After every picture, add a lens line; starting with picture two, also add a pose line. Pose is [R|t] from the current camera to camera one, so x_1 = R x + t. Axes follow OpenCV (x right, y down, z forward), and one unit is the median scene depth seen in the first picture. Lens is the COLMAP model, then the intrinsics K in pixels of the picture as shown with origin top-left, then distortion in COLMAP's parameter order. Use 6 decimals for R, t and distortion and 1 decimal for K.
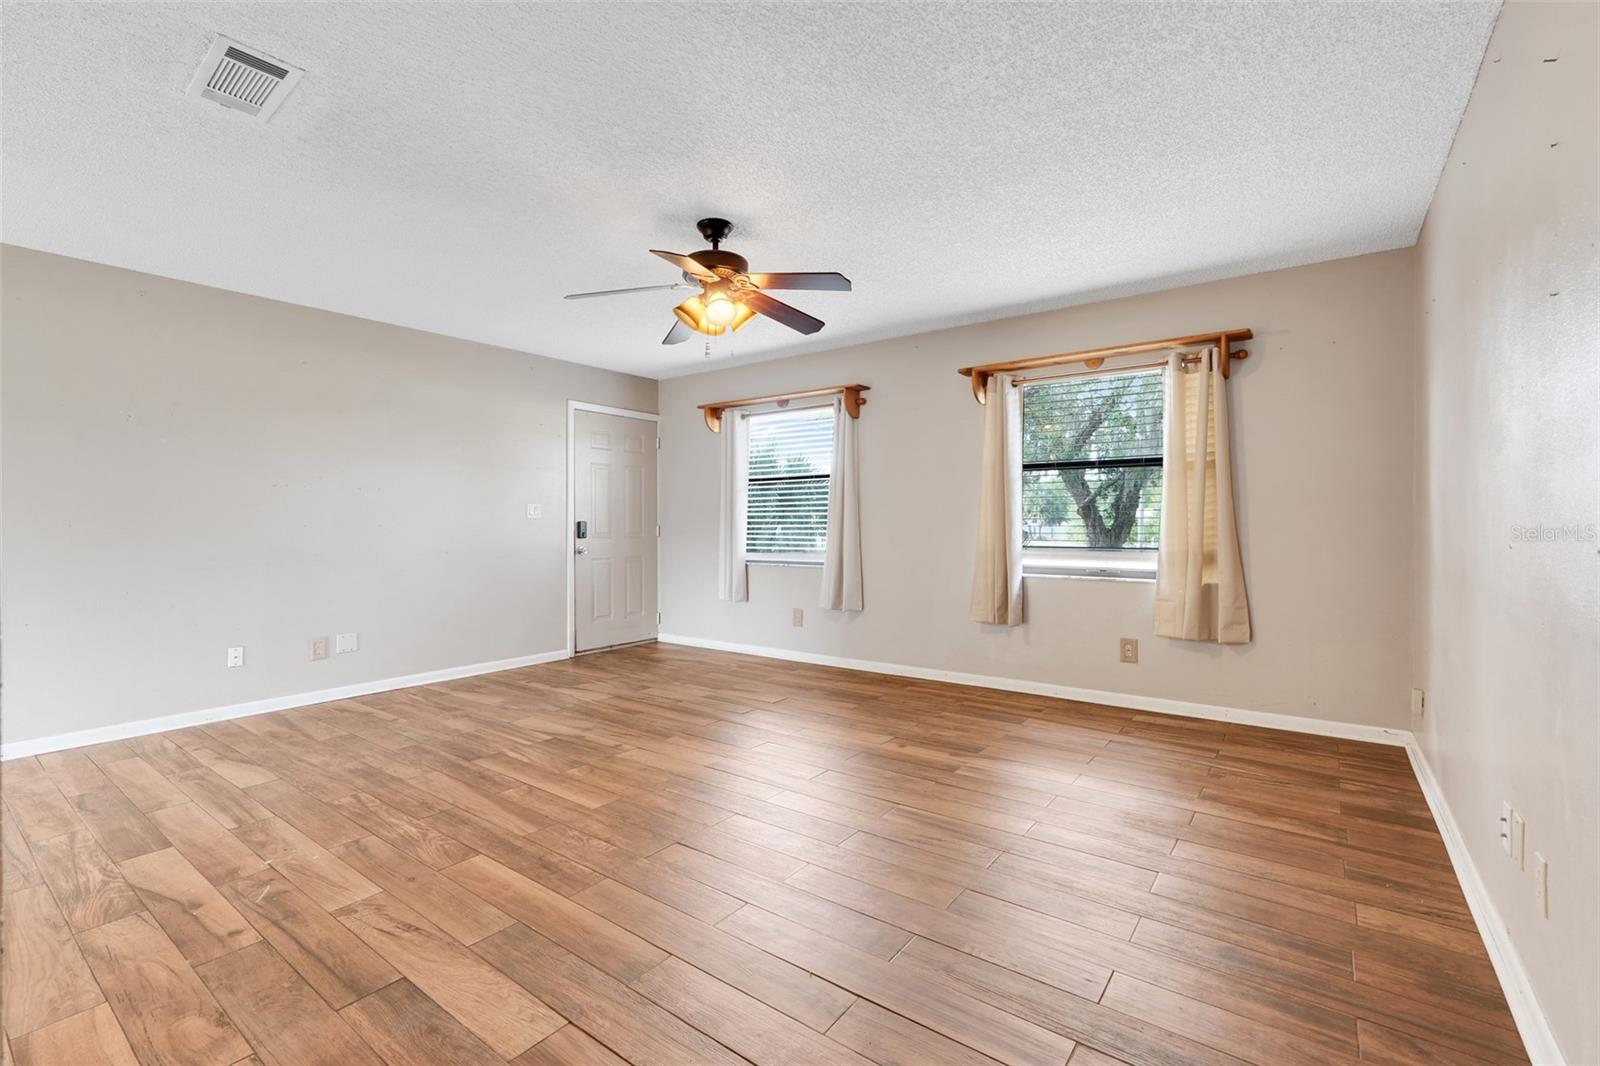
lens RADIAL K [[712.1, 0, 805.2], [0, 712.1, 537.9], [0, 0, 1]] dist [-0.007124, 0.003808]
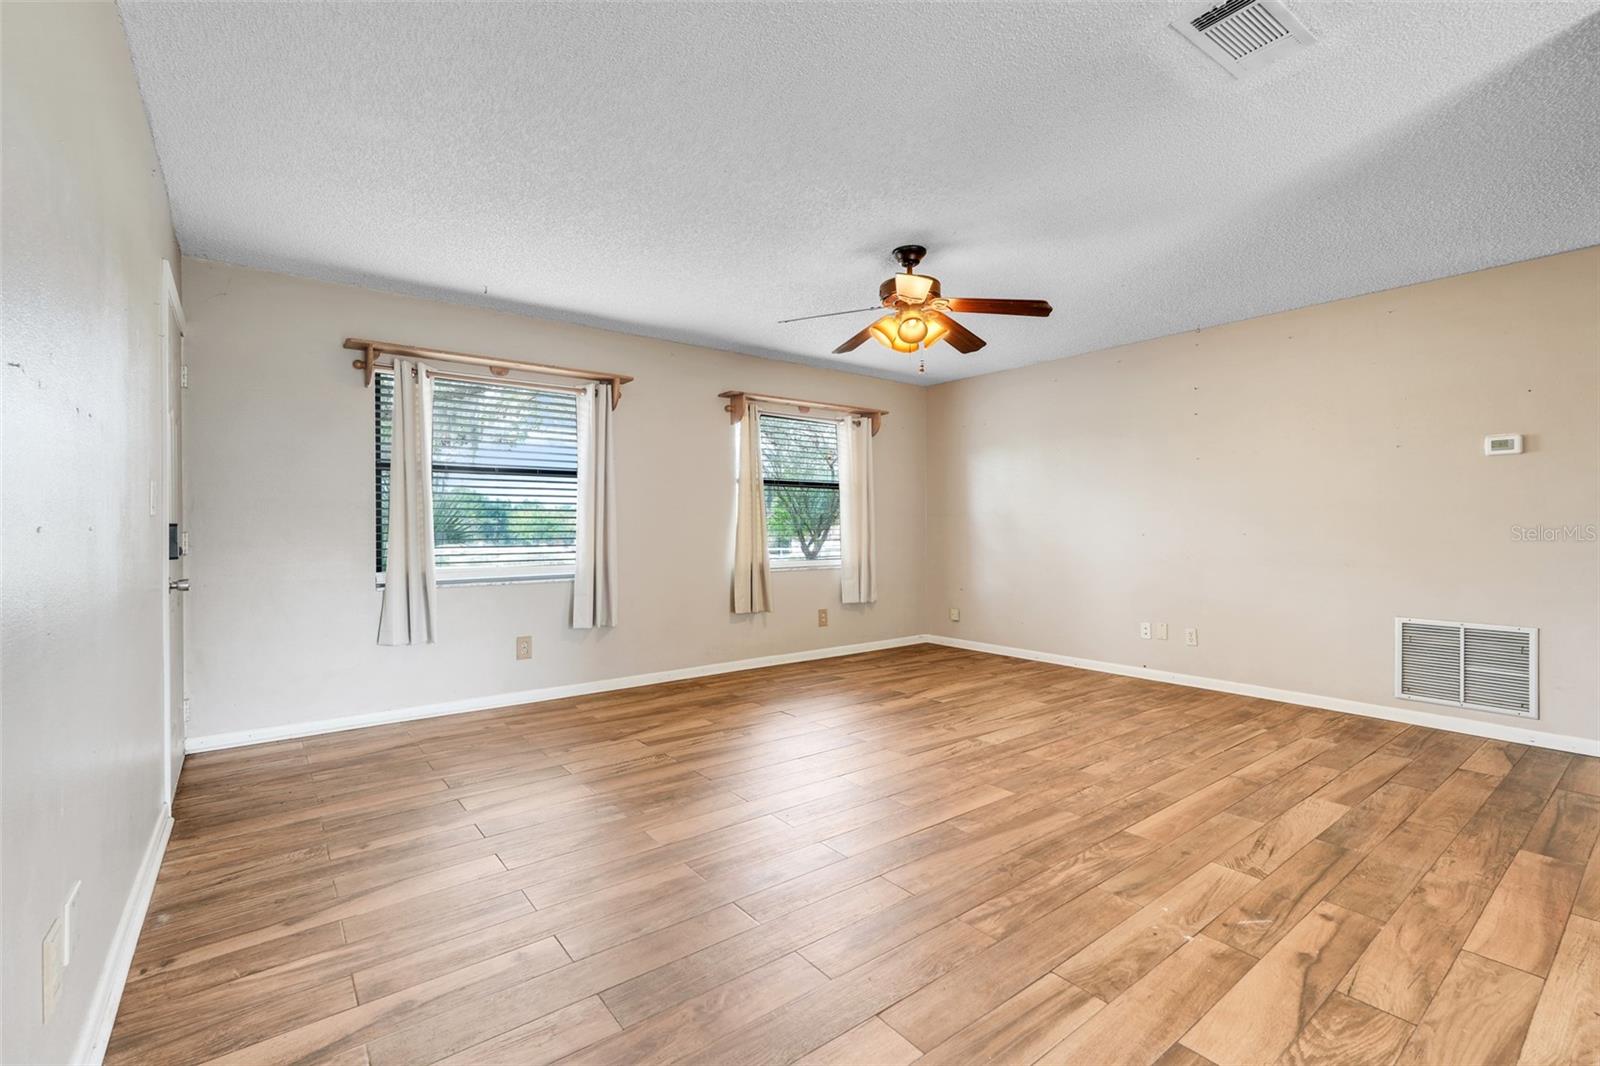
lens RADIAL K [[712.1, 0, 803.1], [0, 712.1, 525.8], [0, 0, 1]] dist [-0.007124, 0.003808]
pose [[0.256205, 0.006542, 0.966600, -1.527086], [0.022761, 0.999659, -0.012799, -0.011959], [-0.966355, 0.025280, 0.255968, 1.113055]]
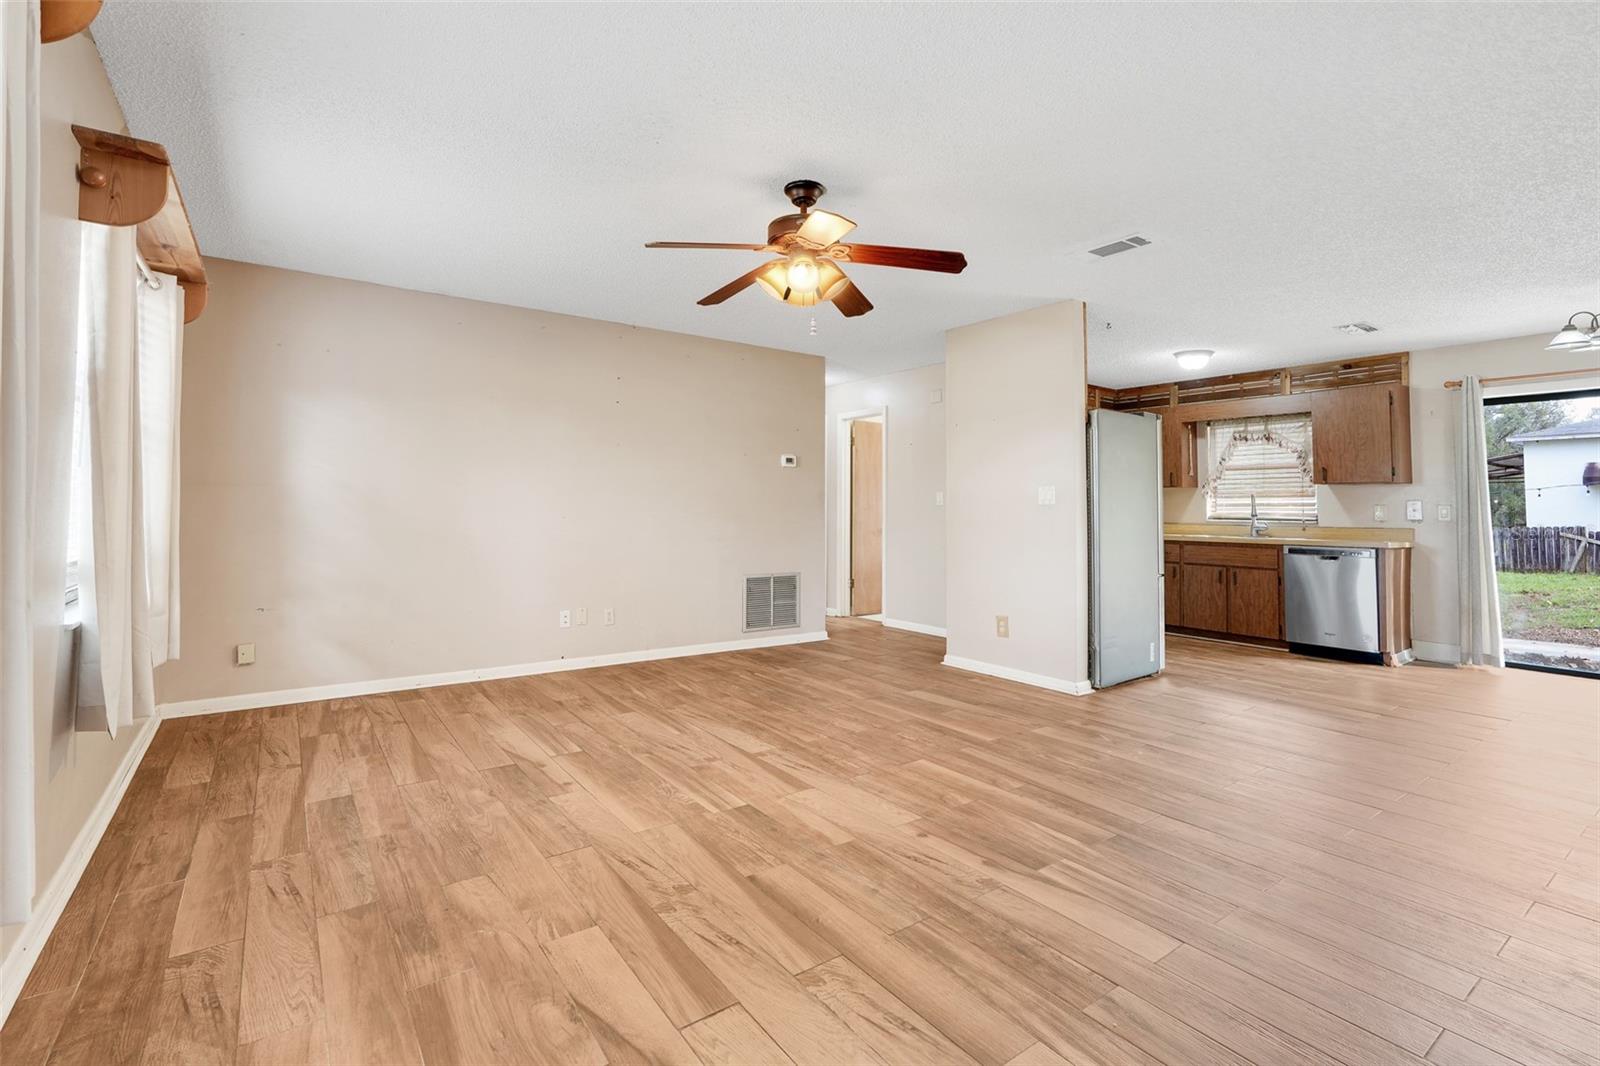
lens RADIAL K [[712.1, 0, 817.0], [0, 712.1, 477.8], [0, 0, 1]] dist [-0.007124, 0.003808]
pose [[-0.959460, 0.004177, 0.281814, -0.499527], [-0.003799, 0.999608, -0.027752, -0.042839], [-0.281820, -0.027697, -0.959068, 2.347268]]
